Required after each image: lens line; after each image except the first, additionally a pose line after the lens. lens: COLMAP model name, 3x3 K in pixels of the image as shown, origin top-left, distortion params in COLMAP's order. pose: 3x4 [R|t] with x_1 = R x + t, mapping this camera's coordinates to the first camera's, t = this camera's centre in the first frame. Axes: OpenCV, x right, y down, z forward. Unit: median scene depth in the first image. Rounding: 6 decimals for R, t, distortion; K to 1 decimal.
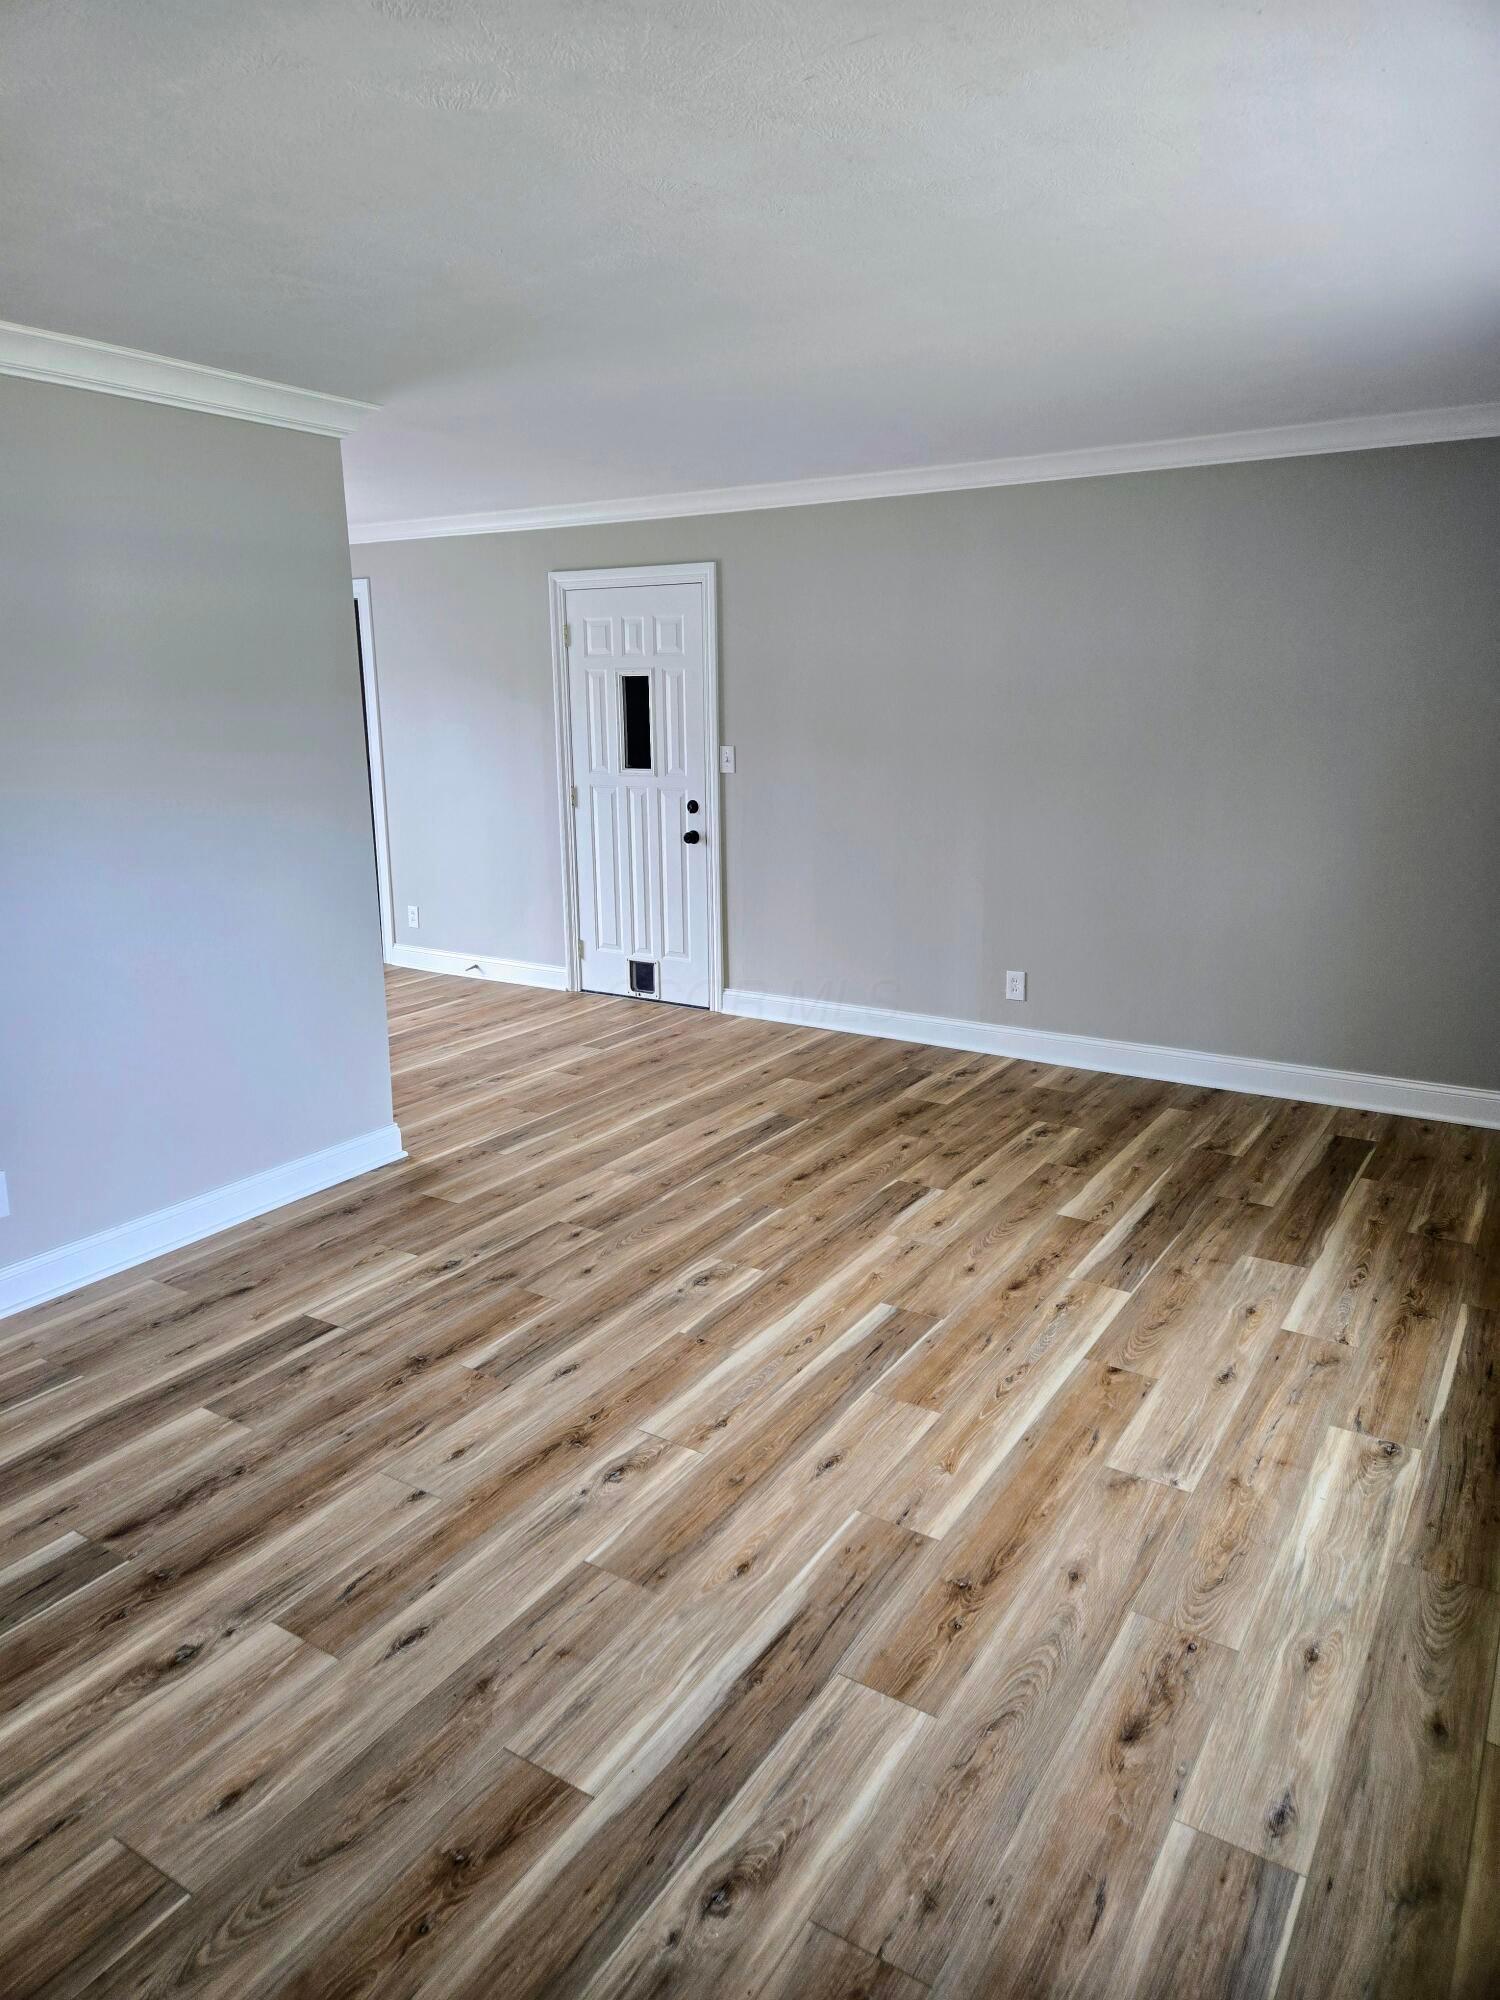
lens RADIAL K [[1344.0, 0, 751.0], [0, 1344.0, 1001.5], [0, 0, 1]] dist [0.041588, -0.031090]
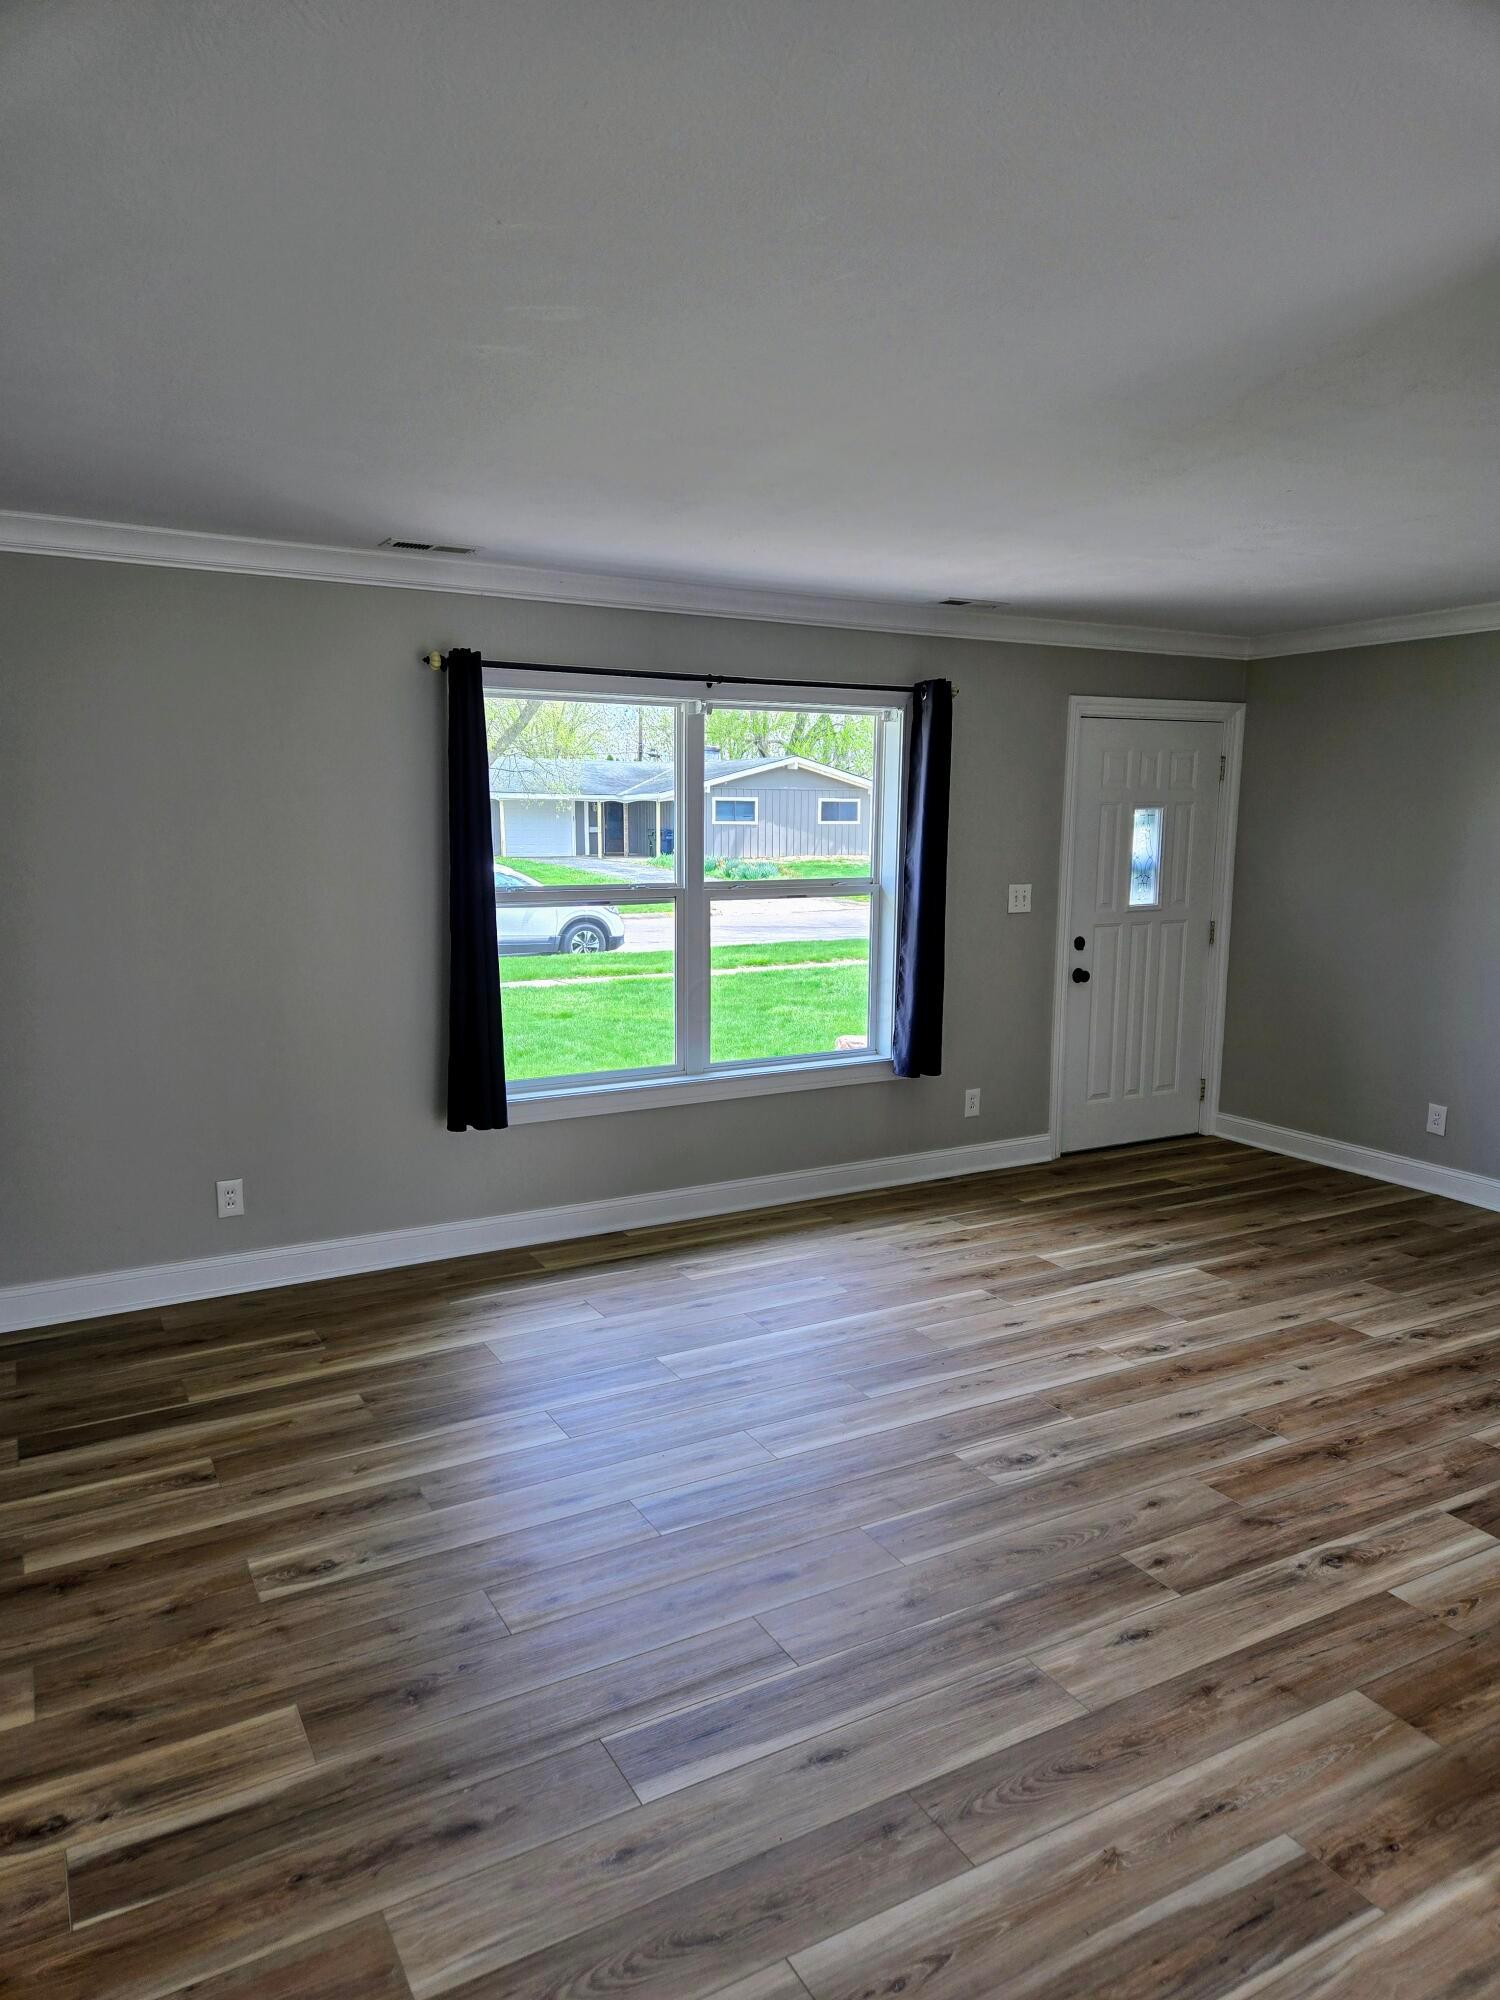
lens RADIAL K [[1344.0, 0, 736.1], [0, 1344.0, 1003.9], [0, 0, 1]] dist [0.041588, -0.031090]
pose [[-0.878994, -0.060454, 0.472986, -0.293972], [0.114446, 0.936189, 0.332343, -0.432345], [-0.462896, 0.346259, -0.815985, 1.825846]]
